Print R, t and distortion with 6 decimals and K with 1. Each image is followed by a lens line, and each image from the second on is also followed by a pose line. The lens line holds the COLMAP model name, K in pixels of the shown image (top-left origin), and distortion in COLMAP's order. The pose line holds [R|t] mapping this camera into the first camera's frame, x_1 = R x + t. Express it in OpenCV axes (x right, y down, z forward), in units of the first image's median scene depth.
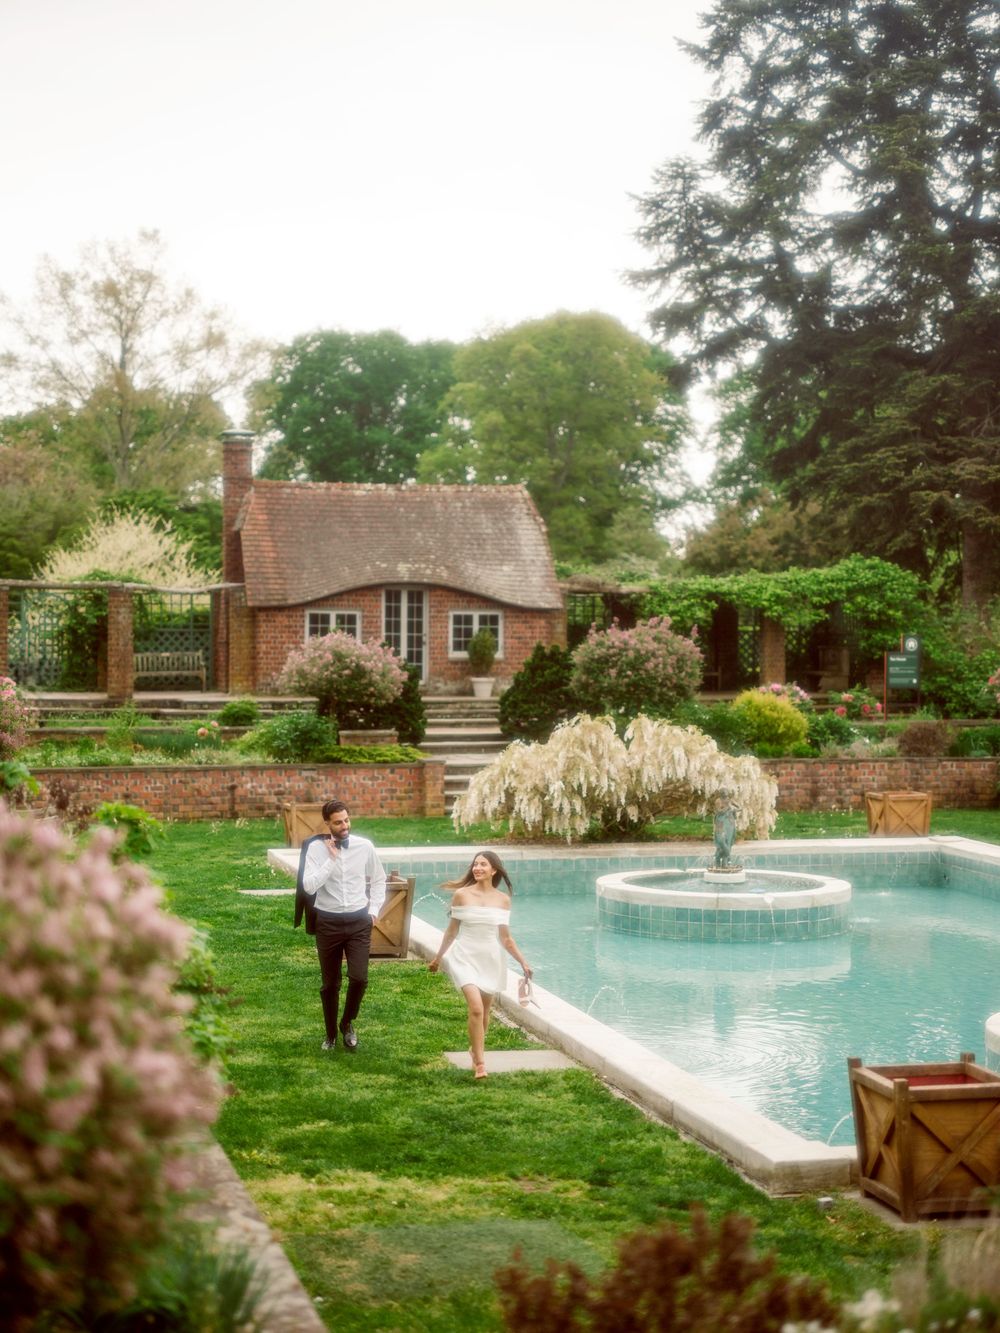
lens RADIAL K [[2445.2, 0, 513.1], [0, 2445.2, 671.5], [0, 0, 1]] dist [0.284151, 0.000000]
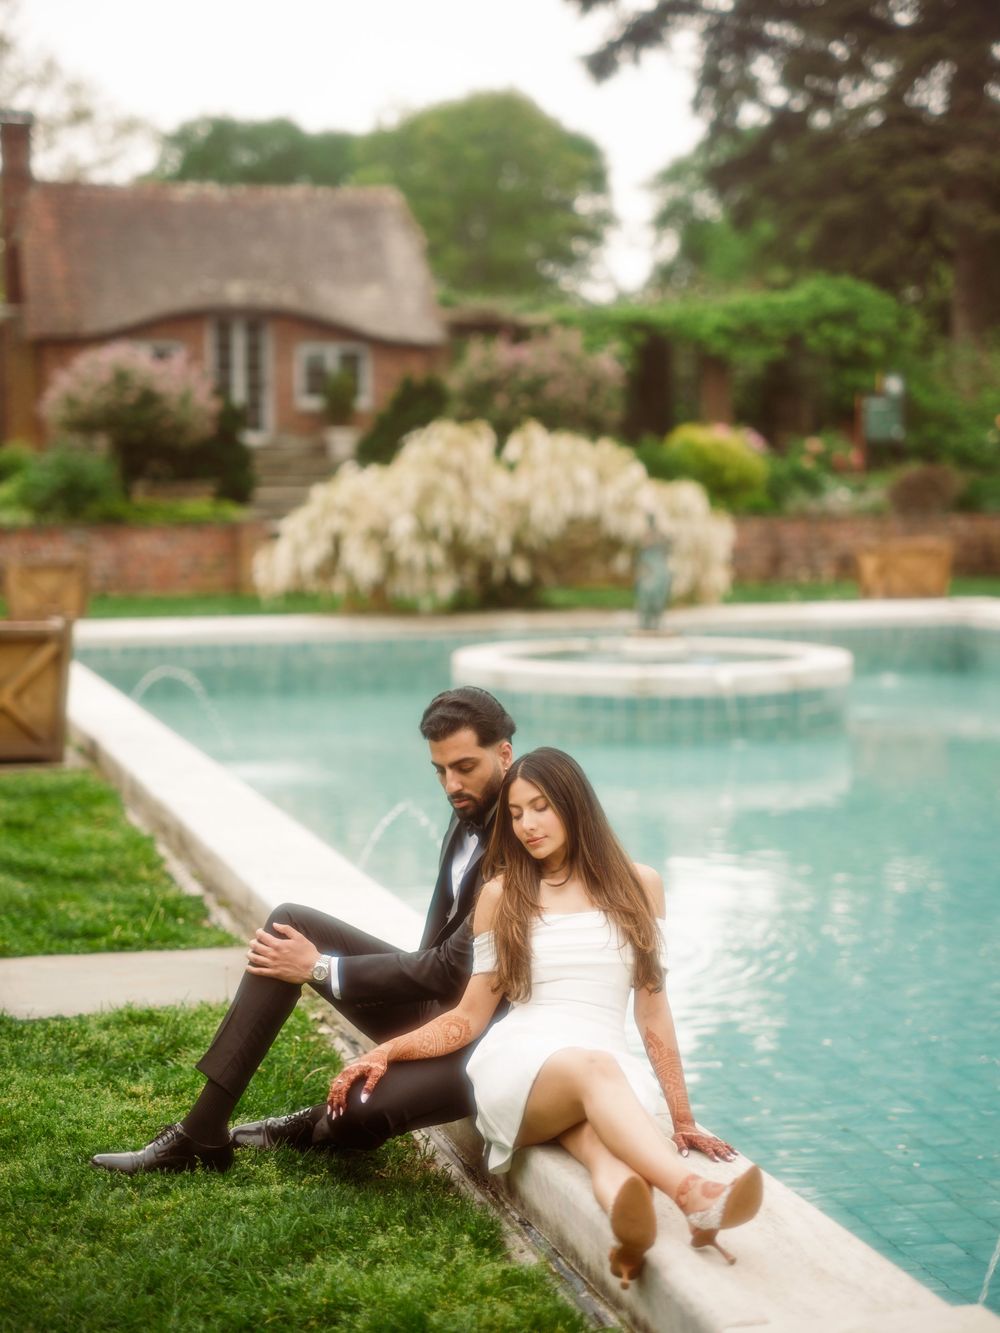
lens RADIAL K [[2448.0, 0, 494.2], [0, 2448.0, 665.1], [0, 0, 1]] dist [0.163397, 0.000000]
pose [[0.999751, -0.010336, 0.019760, 0.023805], [0.009173, 0.998269, 0.058101, 0.038023], [-0.020326, -0.057905, 0.998115, 0.272064]]
